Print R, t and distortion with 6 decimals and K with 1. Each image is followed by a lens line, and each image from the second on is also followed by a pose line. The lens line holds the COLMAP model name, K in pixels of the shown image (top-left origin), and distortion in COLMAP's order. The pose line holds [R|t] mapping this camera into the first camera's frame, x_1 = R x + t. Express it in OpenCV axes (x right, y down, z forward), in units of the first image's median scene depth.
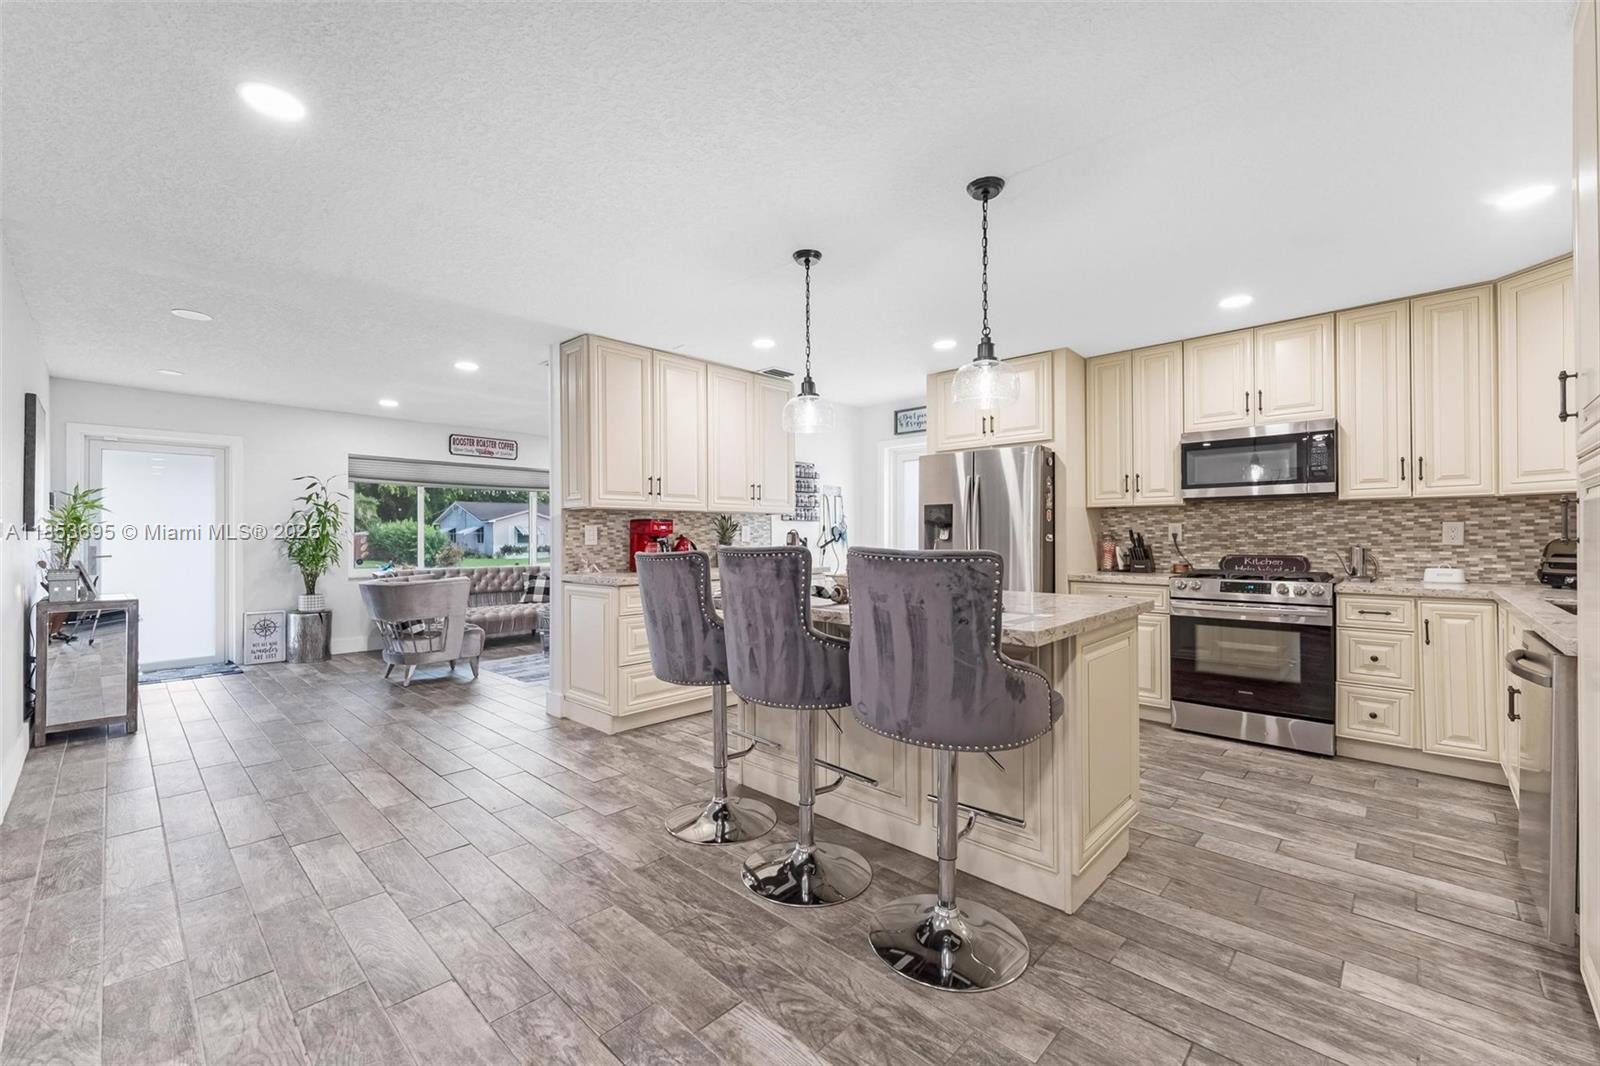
lens RADIAL K [[645.7, 0, 806.9], [0, 645.7, 534.1], [0, 0, 1]] dist [-0.000595, 0.000272]
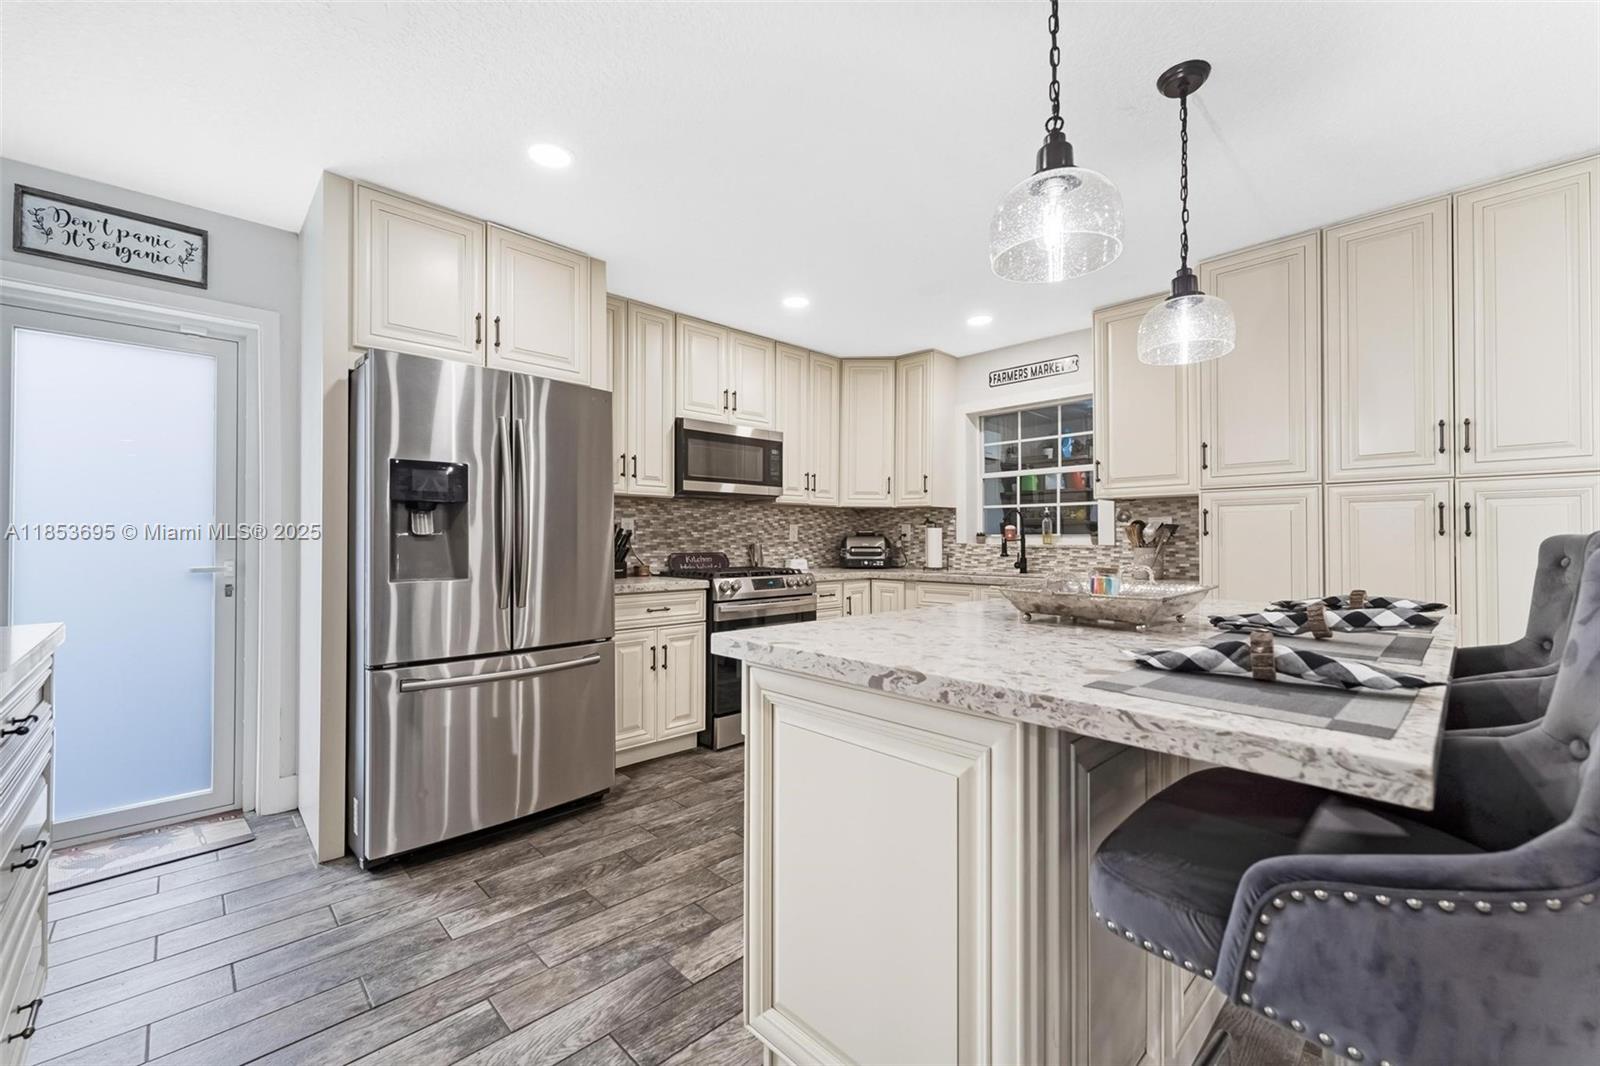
lens RADIAL K [[645.7, 0, 806.9], [0, 645.7, 534.1], [0, 0, 1]] dist [-0.000595, 0.000272]
pose [[0.055713, 0.012226, 0.998372, -0.323308], [-0.002683, 0.999923, -0.012095, 0.016883], [-0.998443, -0.002005, 0.055742, 0.861254]]
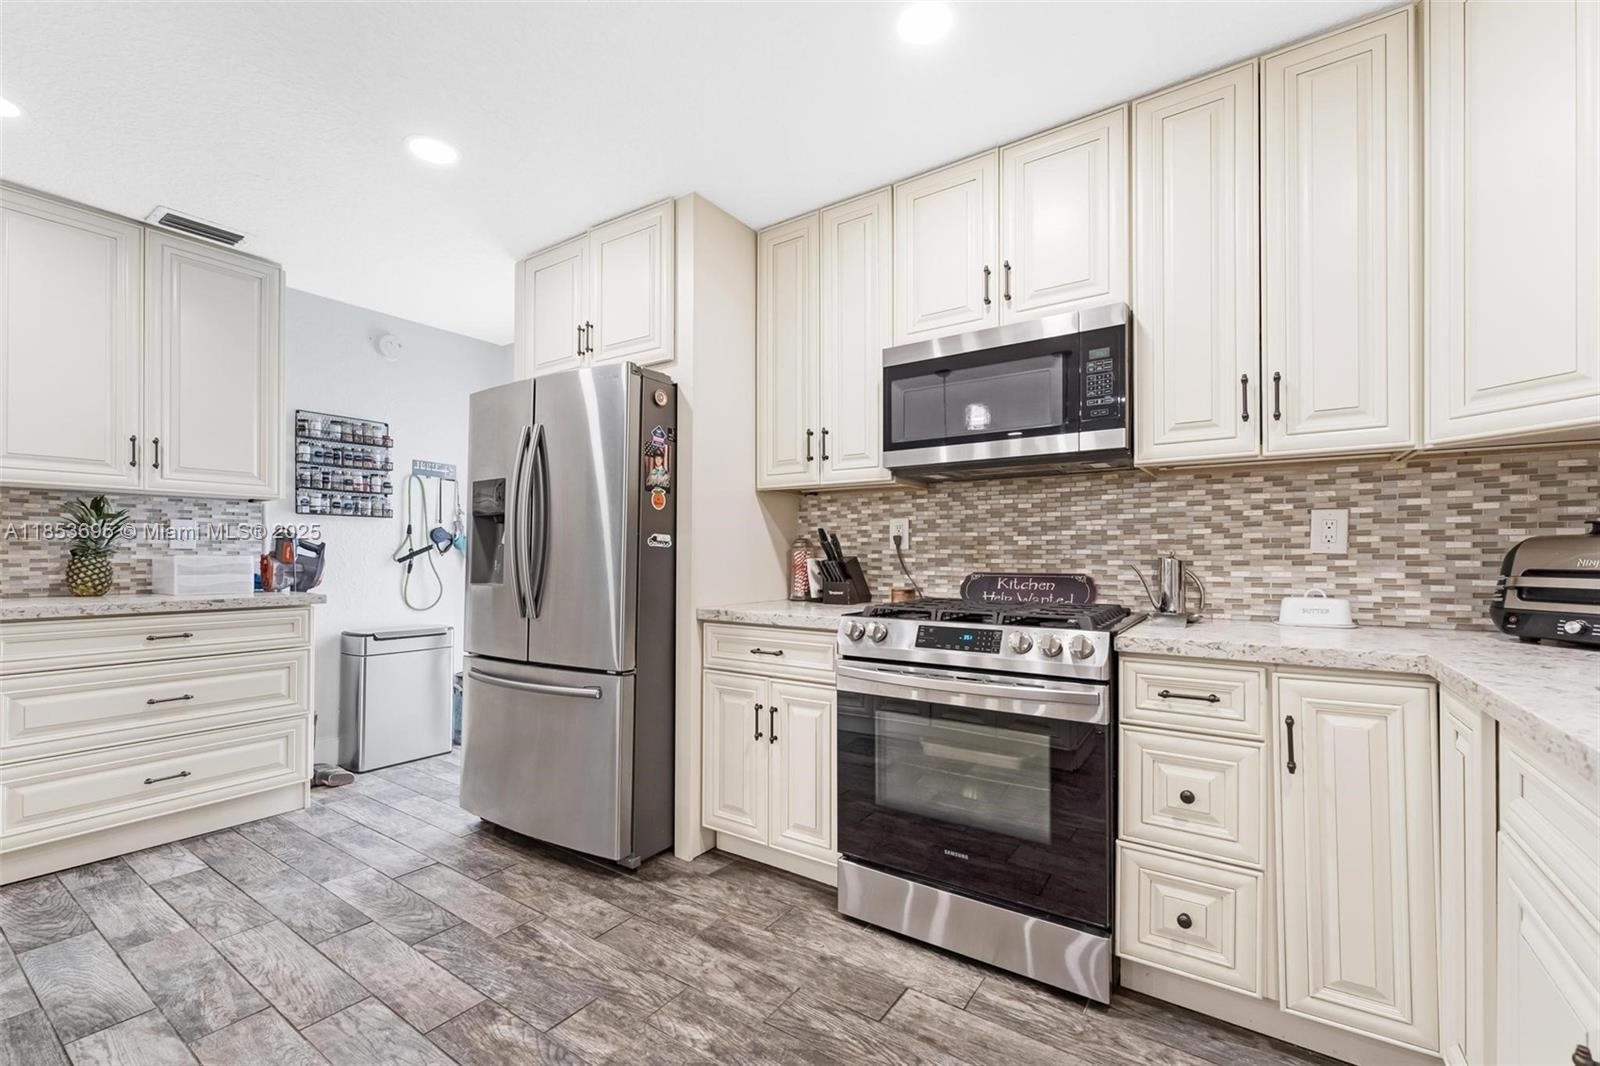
lens RADIAL K [[660.7, 0, 801.6], [0, 660.7, 553.0], [0, 0, 1]] dist [0.000625, 0.000026]
pose [[0.988626, 0.005484, 0.150297, 0.473809], [-0.005373, 0.999985, -0.001144, 0.018626], [-0.150301, 0.000324, 0.988640, 0.509312]]
